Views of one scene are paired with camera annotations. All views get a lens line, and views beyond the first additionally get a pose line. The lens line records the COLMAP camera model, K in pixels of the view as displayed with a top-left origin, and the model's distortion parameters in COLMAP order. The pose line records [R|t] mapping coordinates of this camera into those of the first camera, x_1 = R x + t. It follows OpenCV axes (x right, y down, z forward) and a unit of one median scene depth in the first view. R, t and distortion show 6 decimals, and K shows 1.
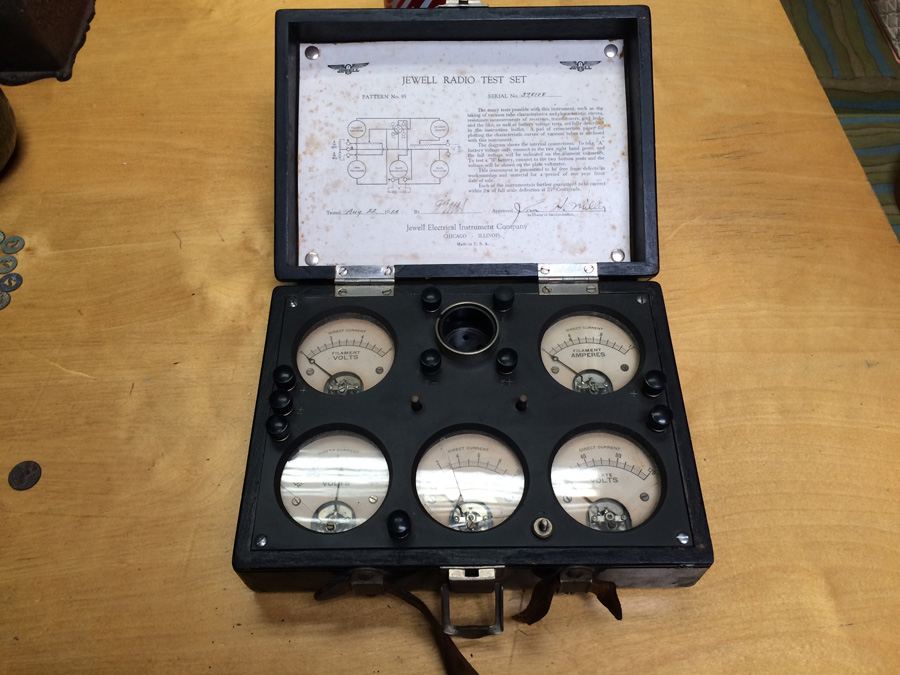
lens RADIAL K [[826.7, 0, 450.2], [0, 826.7, 336.3], [0, 0, 1]] dist [0.020173, -0.020830]
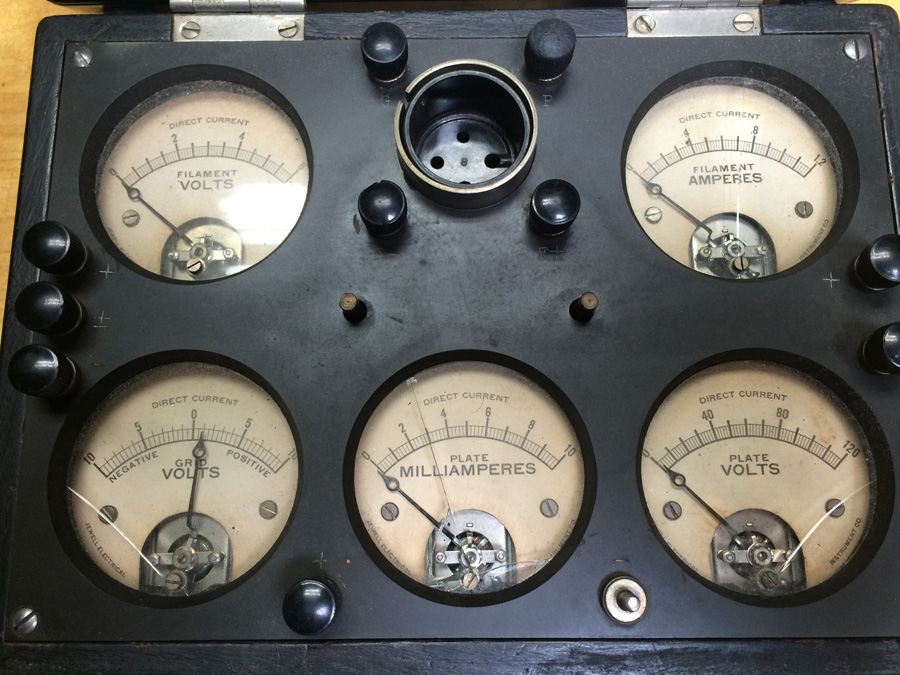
lens RADIAL K [[826.7, 0, 449.2], [0, 826.7, 338.3], [0, 0, 1]] dist [0.020173, -0.020830]
pose [[0.999993, -0.003134, -0.002081, 0.012916], [0.003686, 0.926918, 0.375246, -0.073786], [0.000753, -0.375251, 0.926923, 0.564856]]
